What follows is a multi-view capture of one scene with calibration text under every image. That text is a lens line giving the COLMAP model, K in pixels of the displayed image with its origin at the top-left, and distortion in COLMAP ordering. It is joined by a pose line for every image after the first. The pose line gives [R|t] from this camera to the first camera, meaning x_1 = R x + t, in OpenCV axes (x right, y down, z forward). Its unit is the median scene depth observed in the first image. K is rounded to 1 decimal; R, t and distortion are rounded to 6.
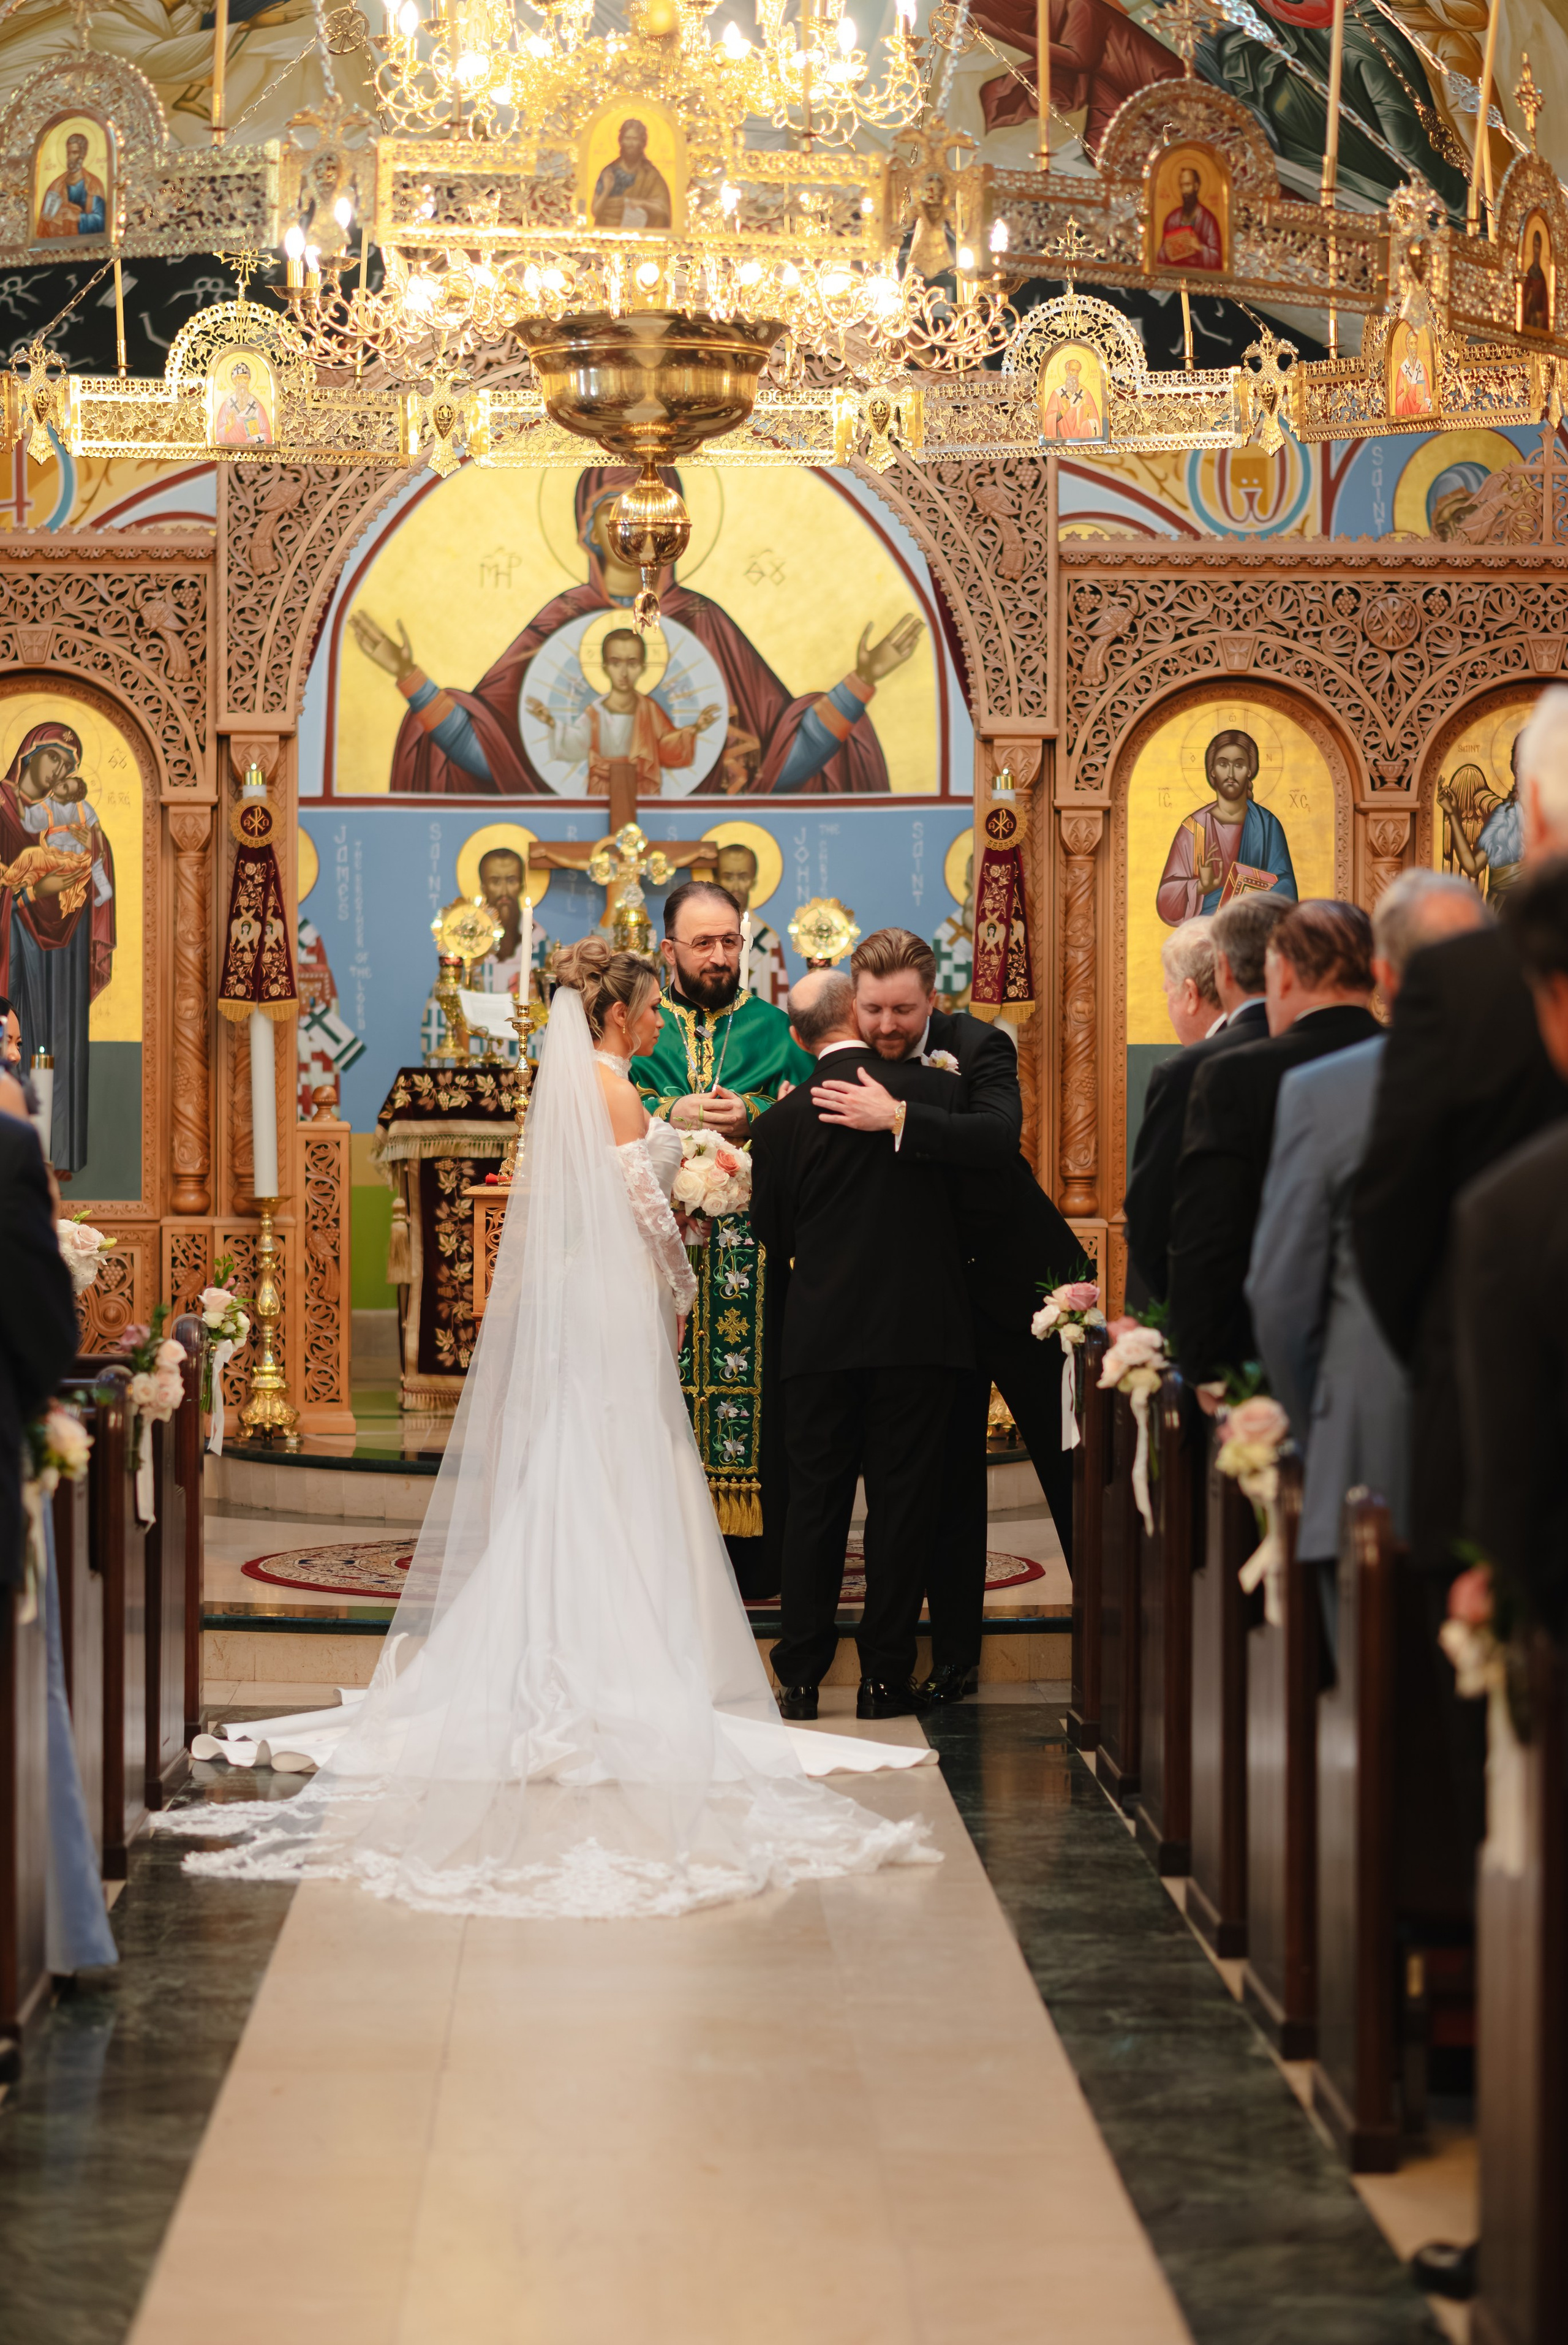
lens RADIAL K [[5625.4, 0, 784.0], [0, 5625.4, 1172.5], [0, 0, 1]] dist [-0.002908, 0.166214]
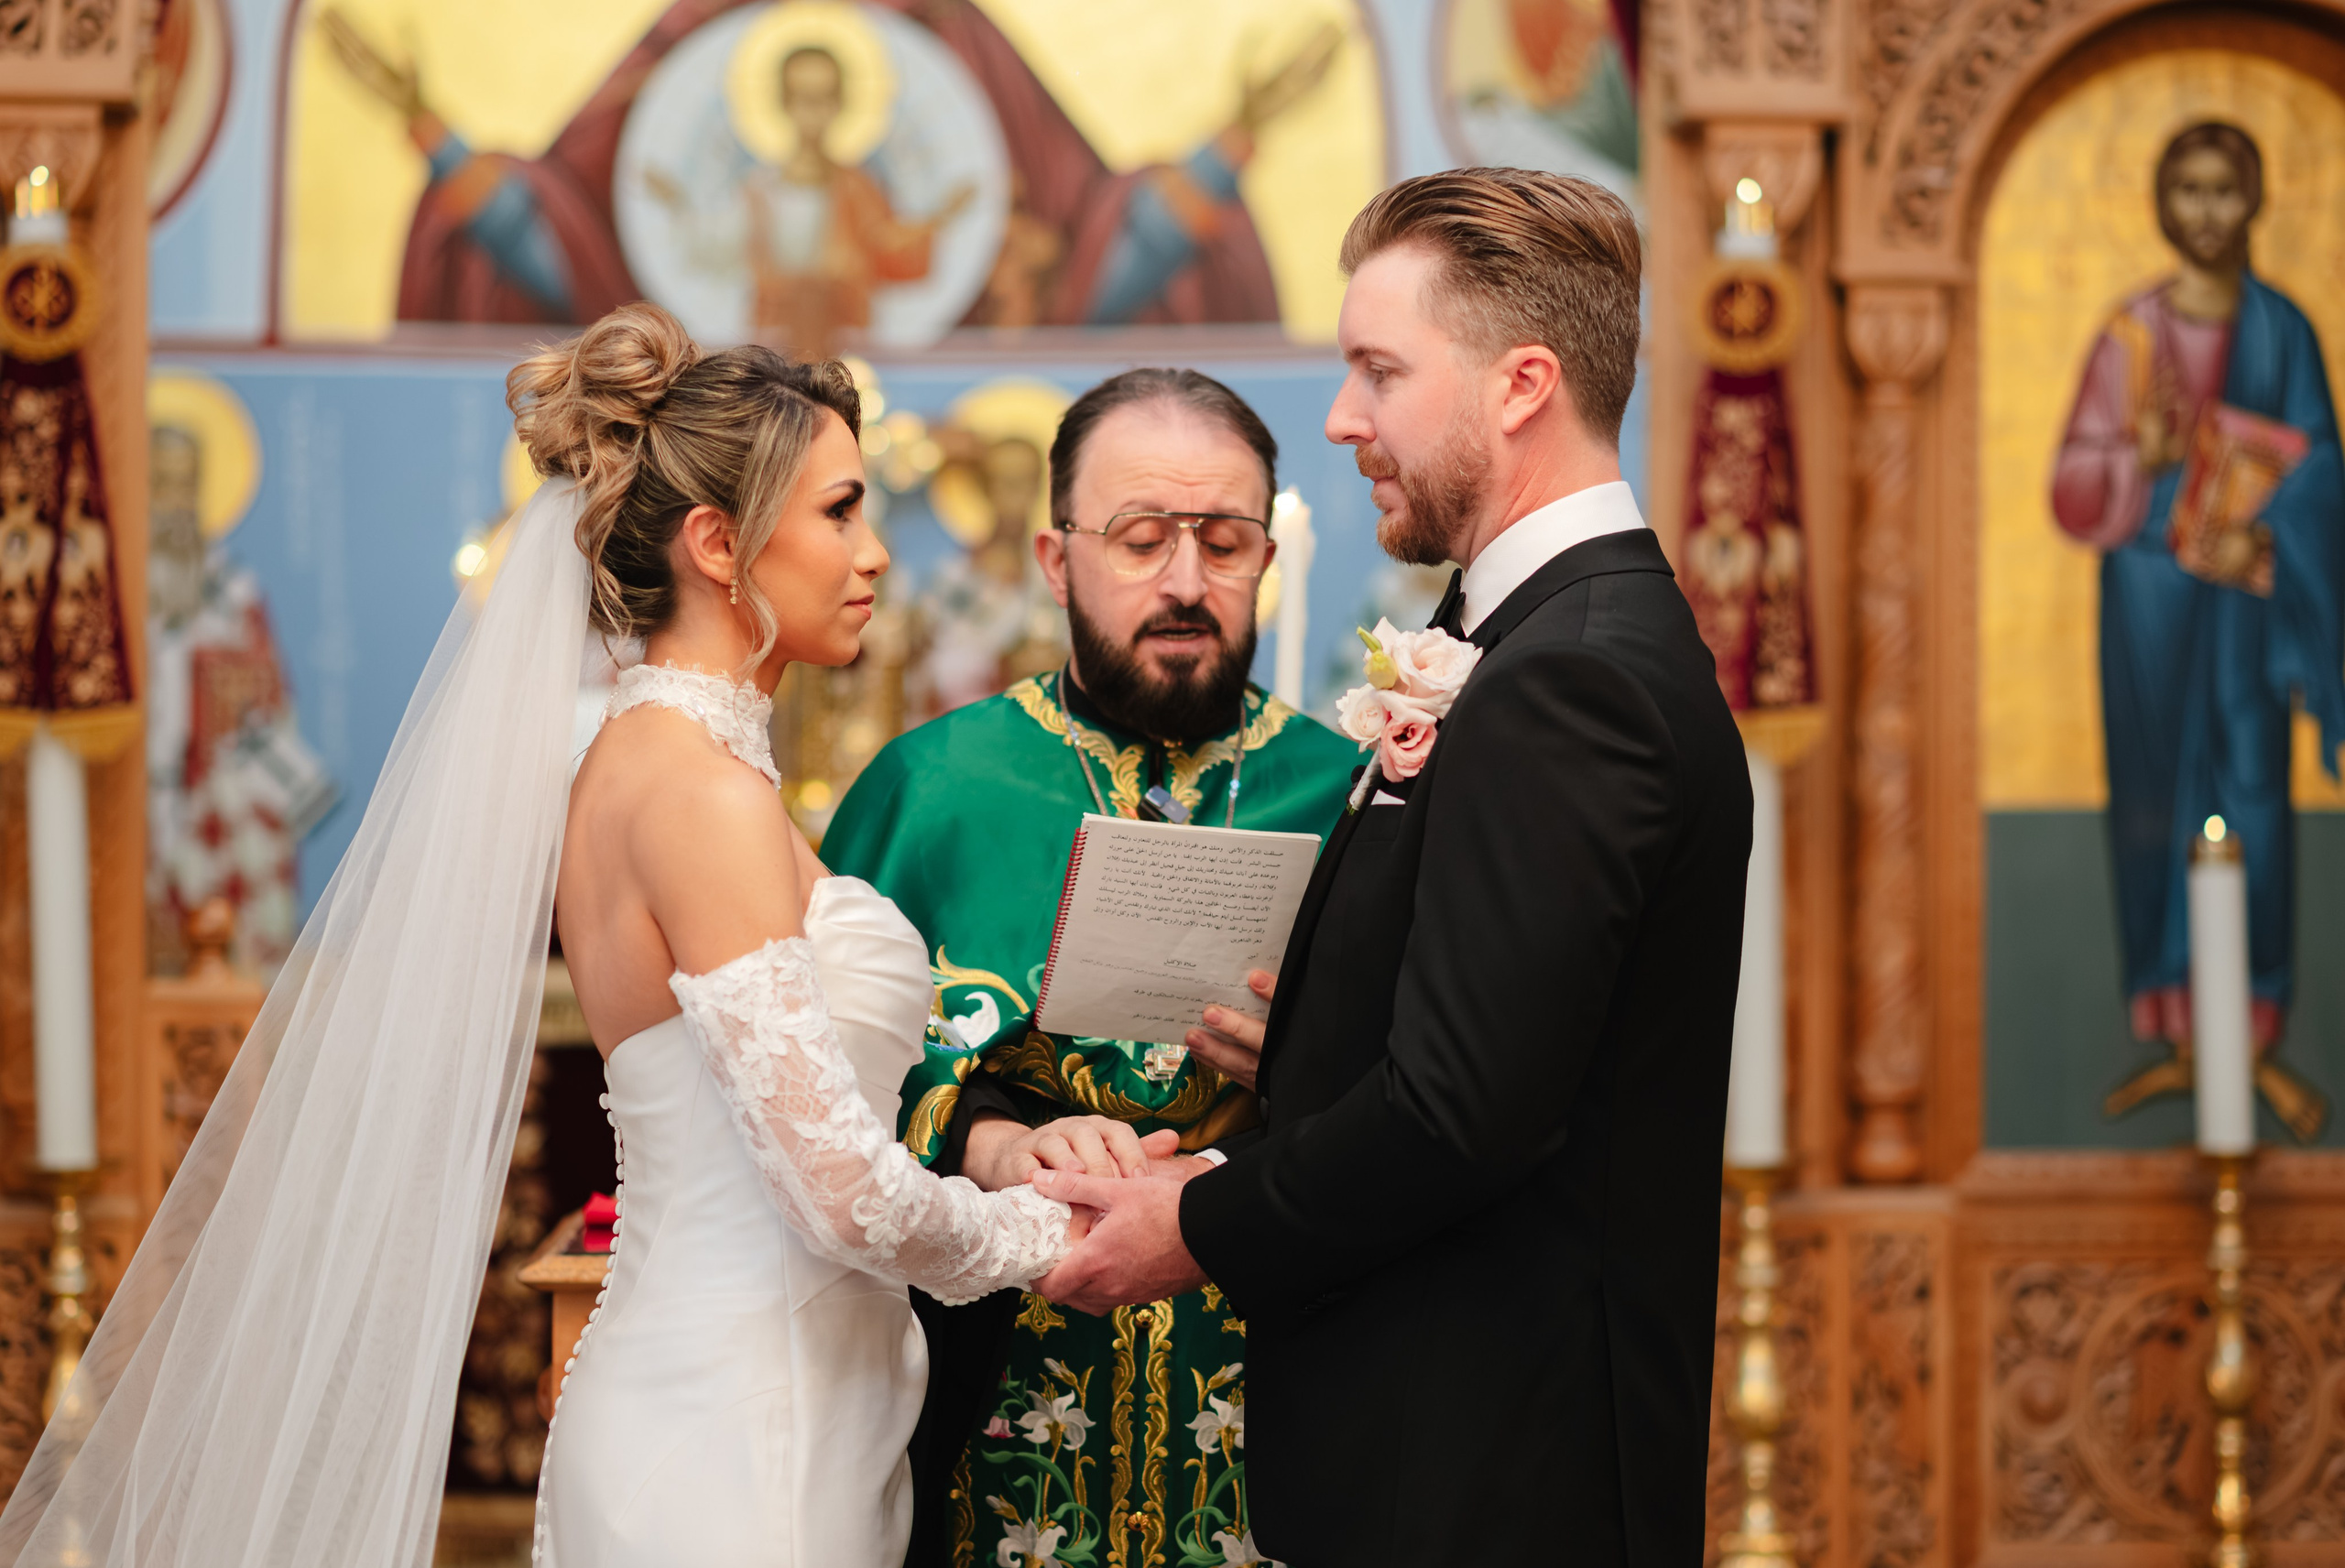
lens RADIAL K [[5625.4, 0, 1172.5], [0, 5625.4, 784.0], [0, 0, 1]] dist [-0.002908, 0.166214]
pose [[0.998308, -0.001913, 0.058112, -0.031328], [0.002871, 0.999861, -0.016409, -0.017183], [-0.058073, 0.016548, 0.998175, 0.549116]]
